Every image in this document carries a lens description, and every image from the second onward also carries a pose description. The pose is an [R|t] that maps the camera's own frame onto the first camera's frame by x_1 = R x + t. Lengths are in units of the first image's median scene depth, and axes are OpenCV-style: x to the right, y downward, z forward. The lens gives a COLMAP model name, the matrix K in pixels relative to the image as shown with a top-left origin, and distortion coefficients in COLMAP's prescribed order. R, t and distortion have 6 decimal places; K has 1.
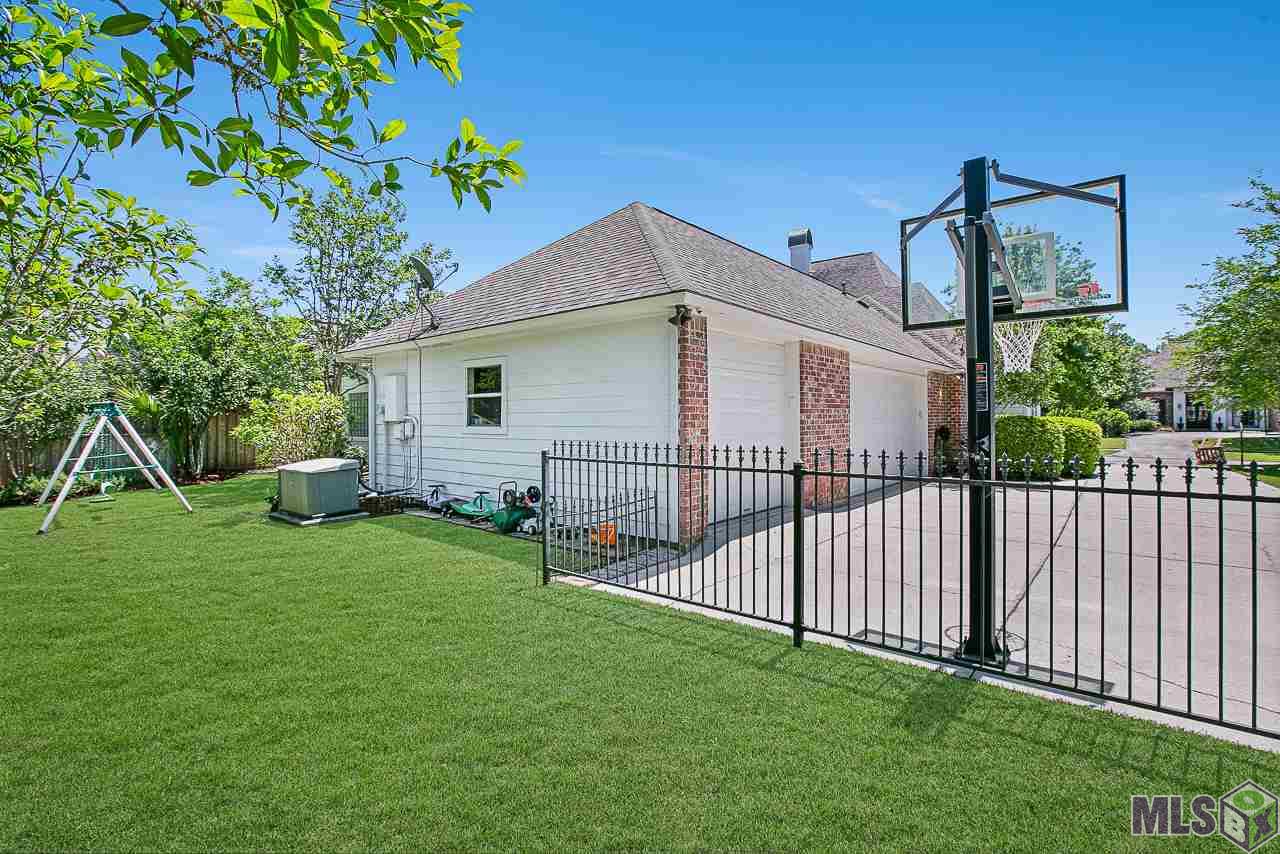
lens RADIAL K [[603.9, 0, 631.3], [0, 603.9, 418.4], [0, 0, 1]] dist [-0.061884, 0.031554]
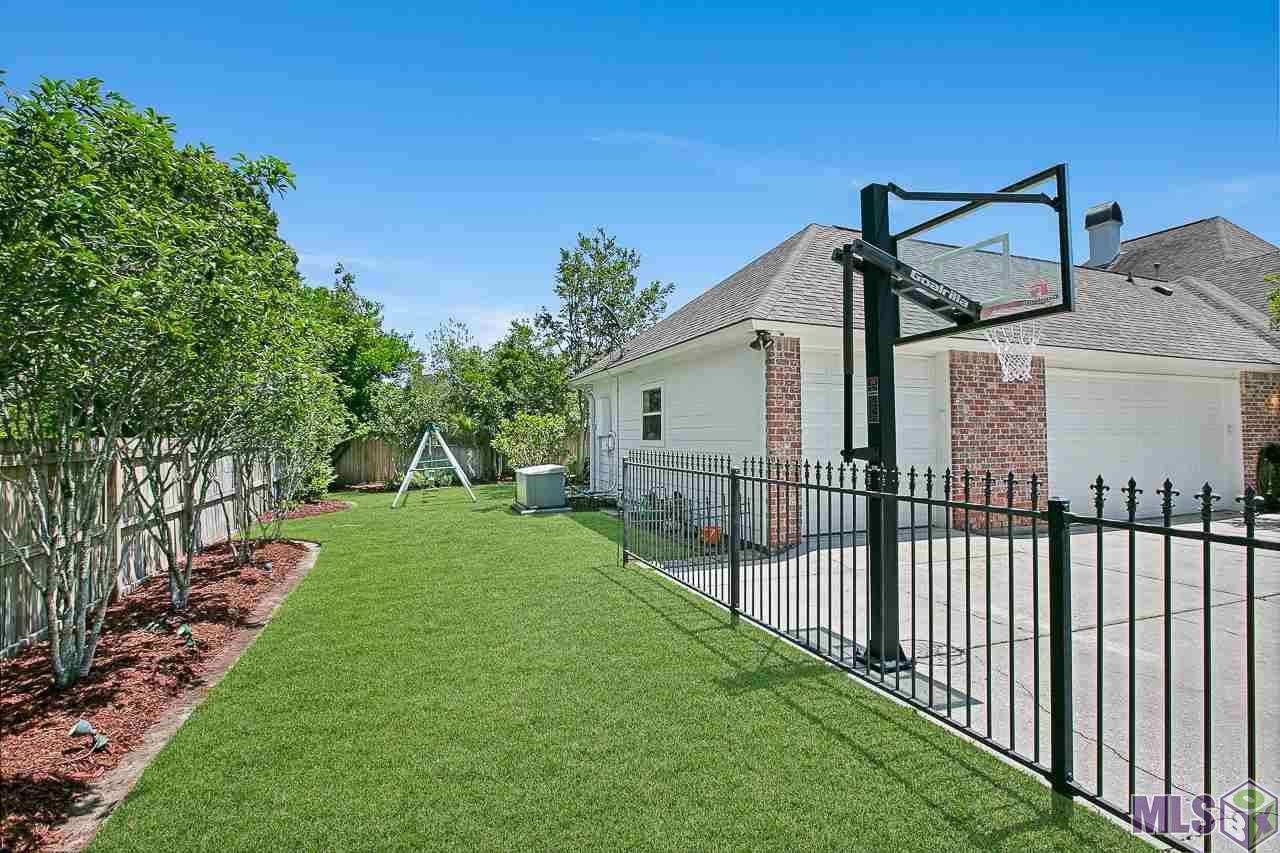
lens RADIAL K [[603.9, 0, 631.3], [0, 603.9, 417.9], [0, 0, 1]] dist [-0.061884, 0.031554]
pose [[0.874346, -0.015056, -0.485070, 0.310596], [0.001468, 0.999596, -0.028380, 0.002951], [0.485302, 0.024102, 0.874015, -0.059453]]
